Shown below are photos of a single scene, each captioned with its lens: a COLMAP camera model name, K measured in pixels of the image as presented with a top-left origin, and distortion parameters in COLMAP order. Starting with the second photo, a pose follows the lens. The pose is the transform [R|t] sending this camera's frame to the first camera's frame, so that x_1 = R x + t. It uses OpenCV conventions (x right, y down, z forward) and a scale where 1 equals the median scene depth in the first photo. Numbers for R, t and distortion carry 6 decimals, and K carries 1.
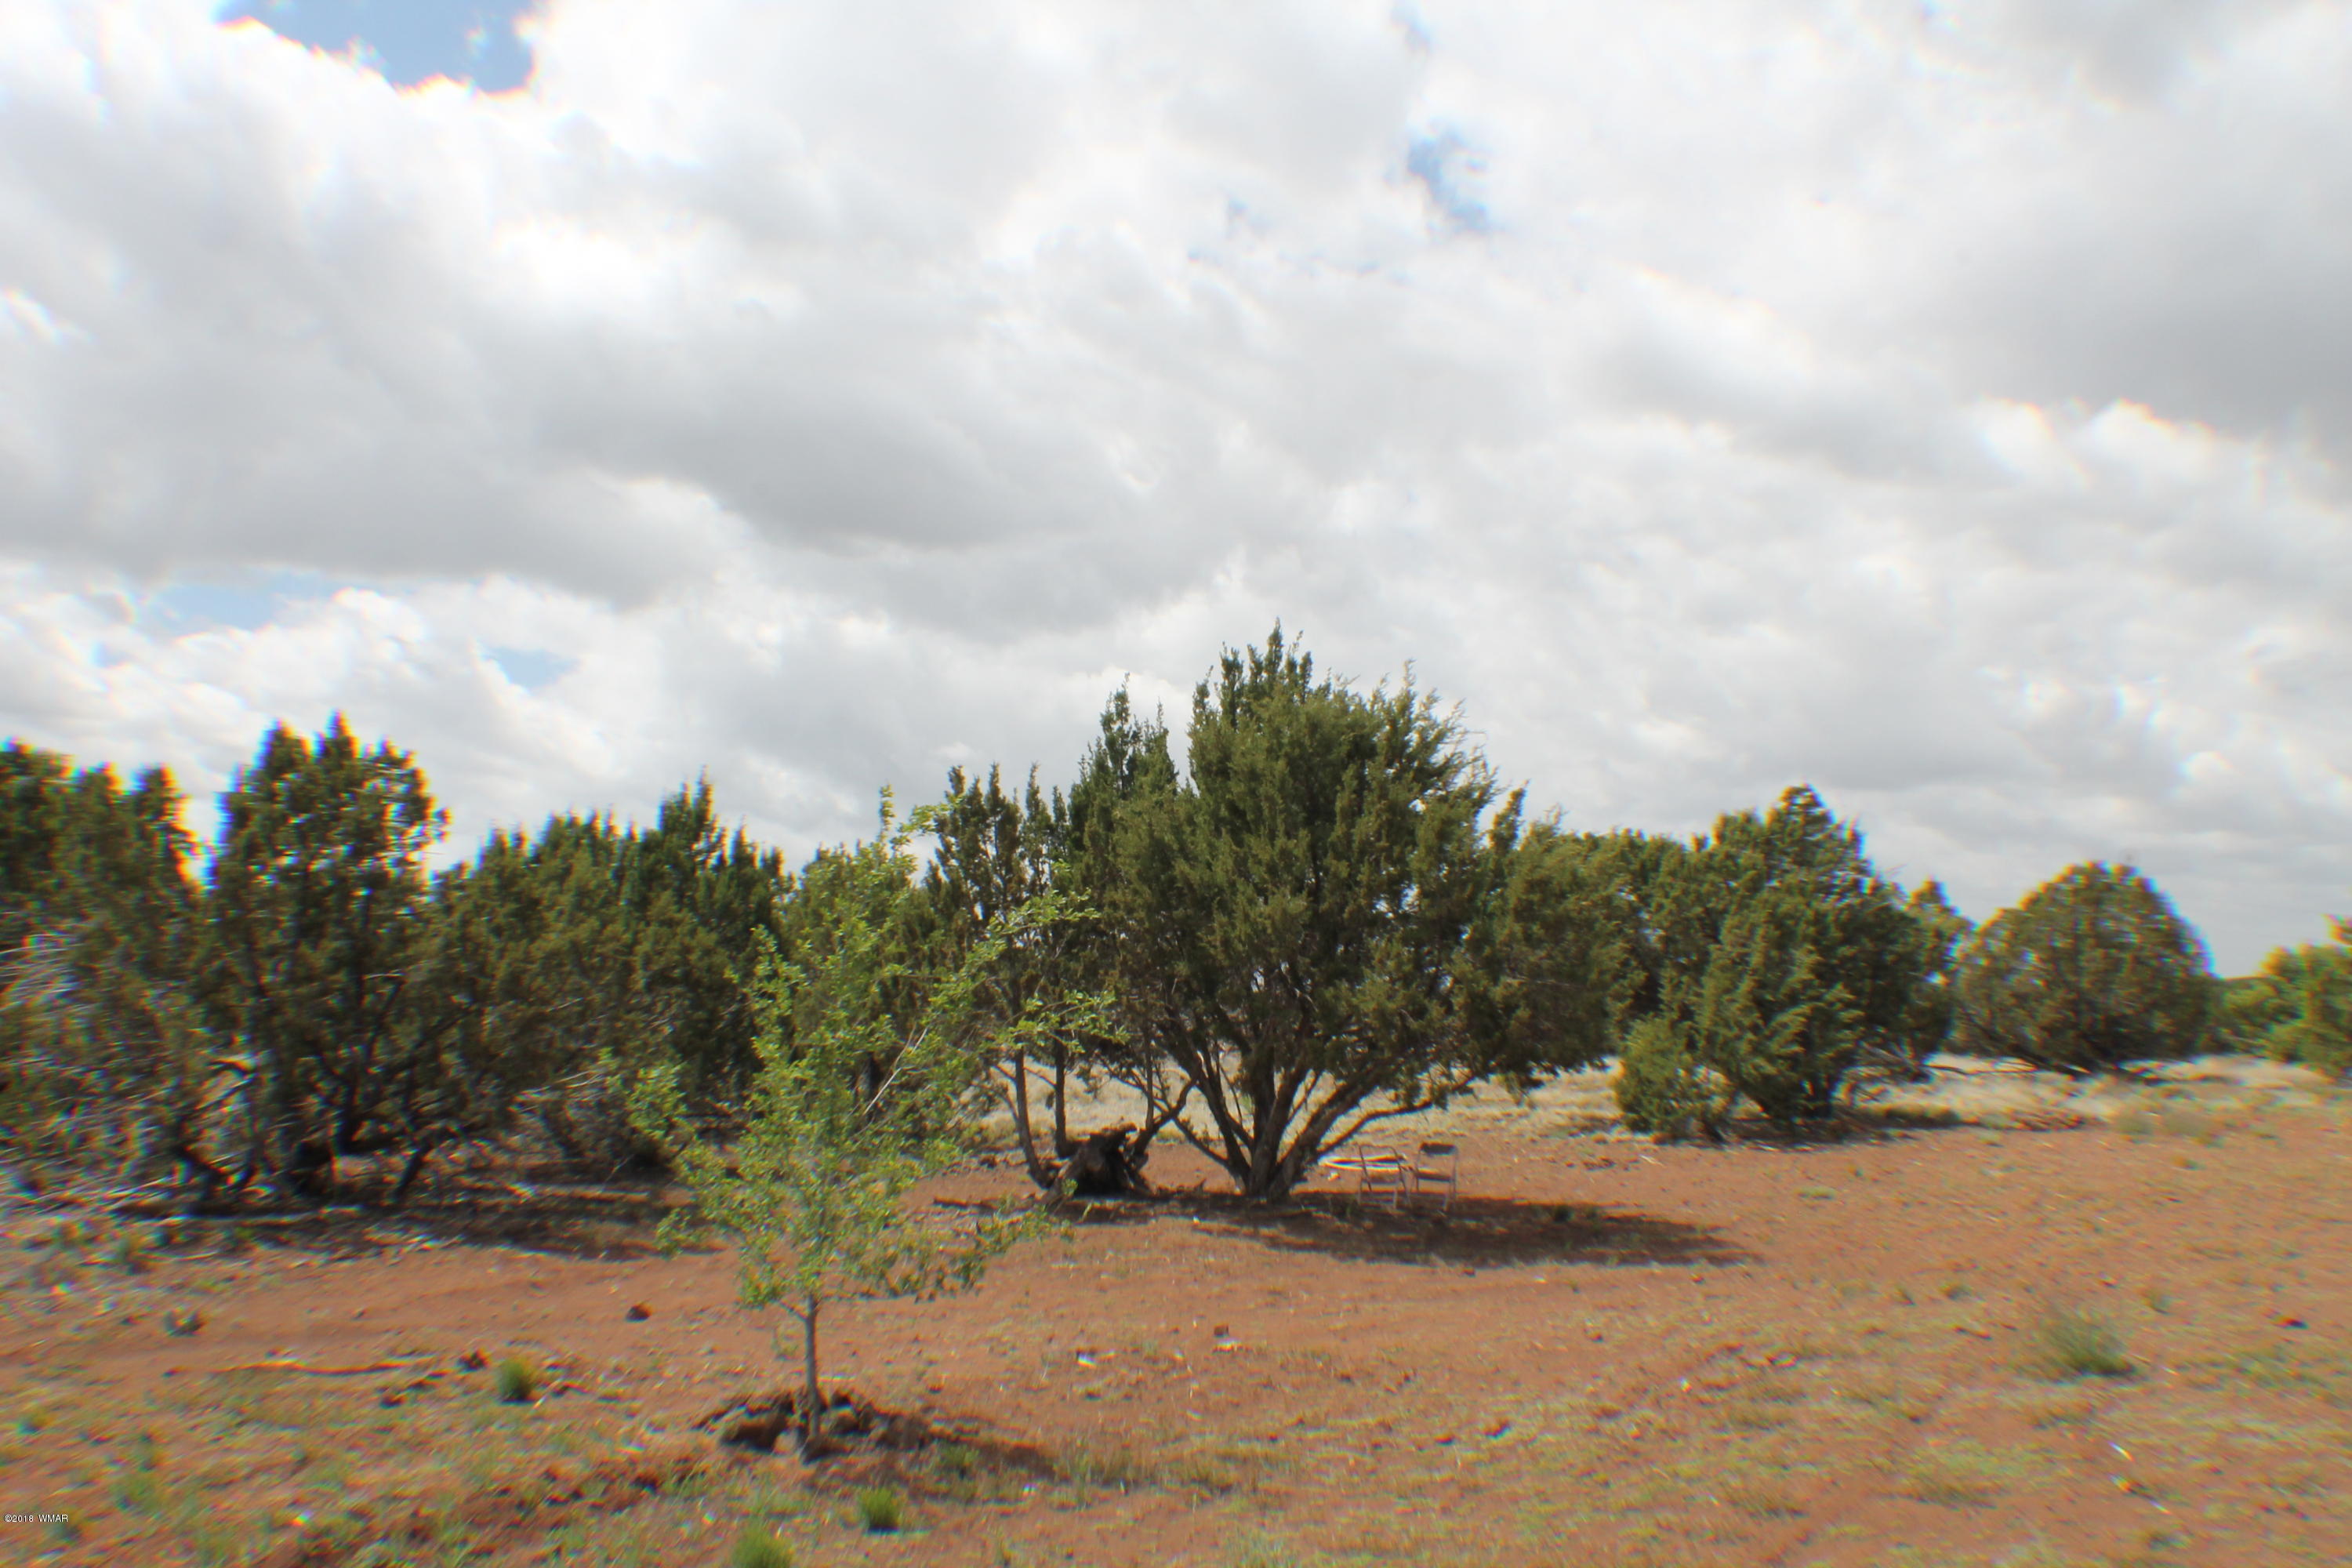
lens RADIAL K [[2580.0, 0, 1185.7], [0, 2580.0, 778.9], [0, 0, 1]] dist [-0.086896, 0.000000]
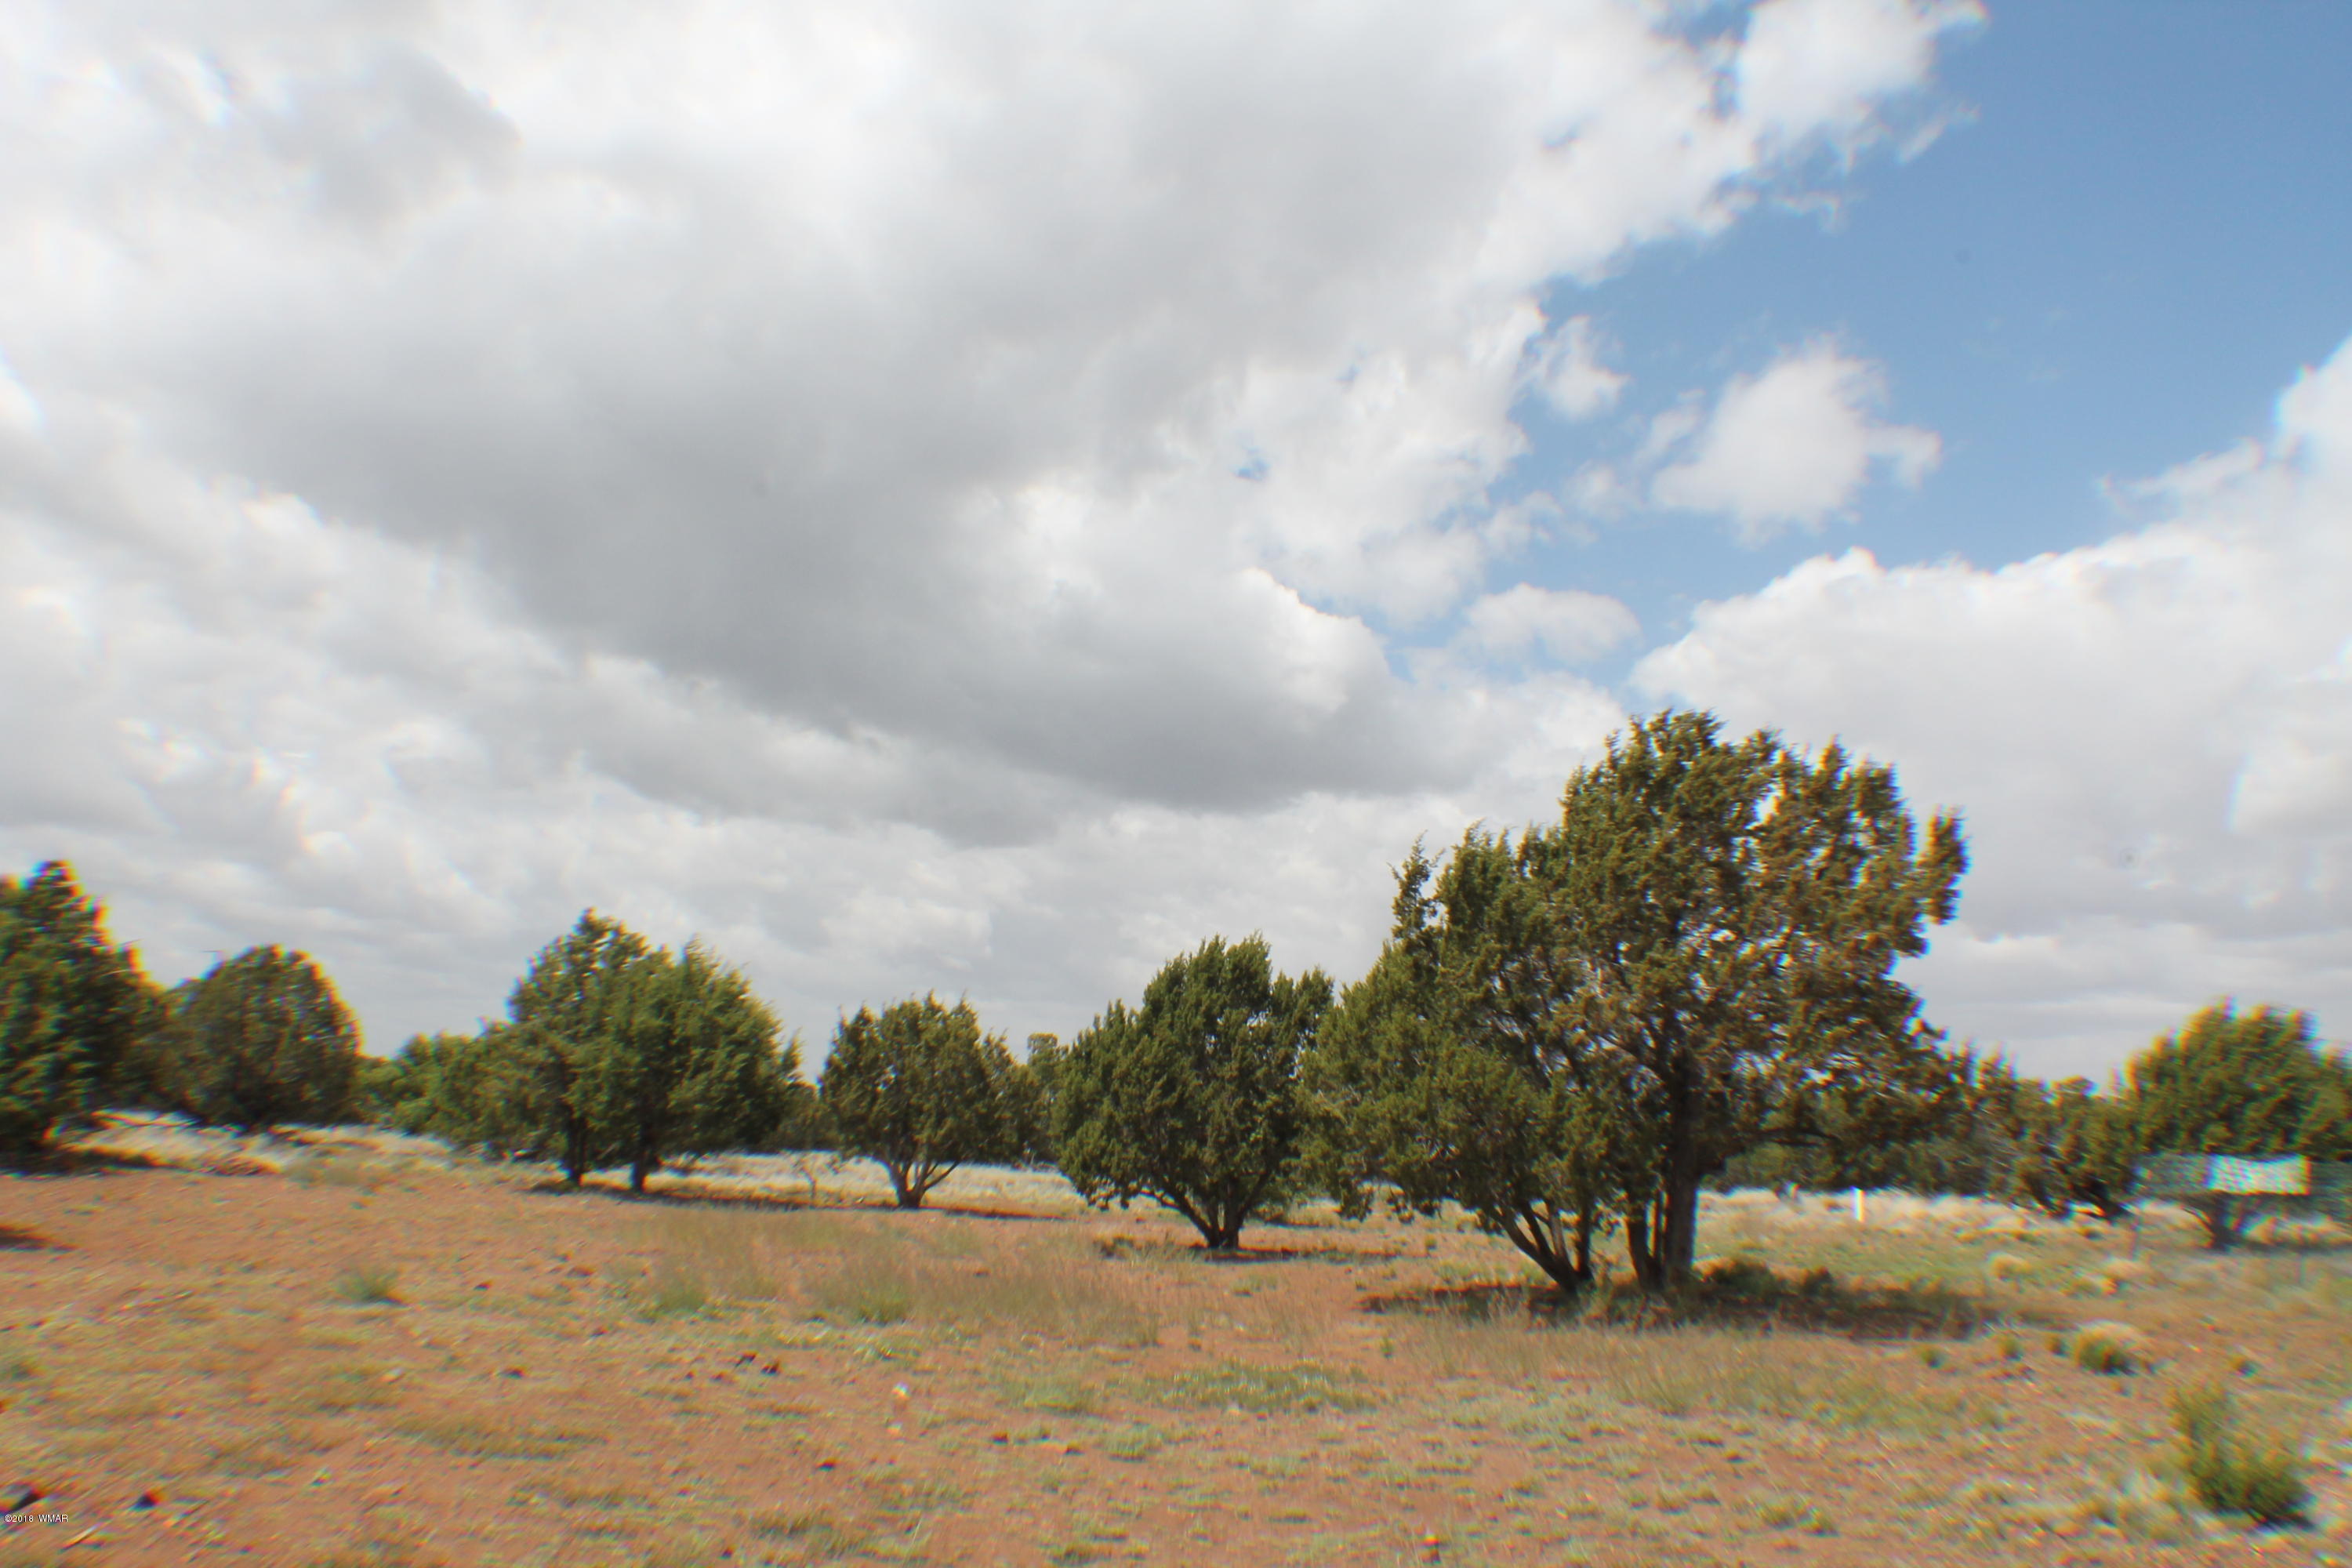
lens RADIAL K [[2580.0, 0, 1187.6], [0, 2580.0, 780.2], [0, 0, 1]] dist [-0.086896, 0.000000]
pose [[0.753796, 0.138622, 0.642320, -0.075170], [-0.121909, 0.990027, -0.070596, -0.010242], [-0.645701, -0.025090, 0.763178, -0.125693]]
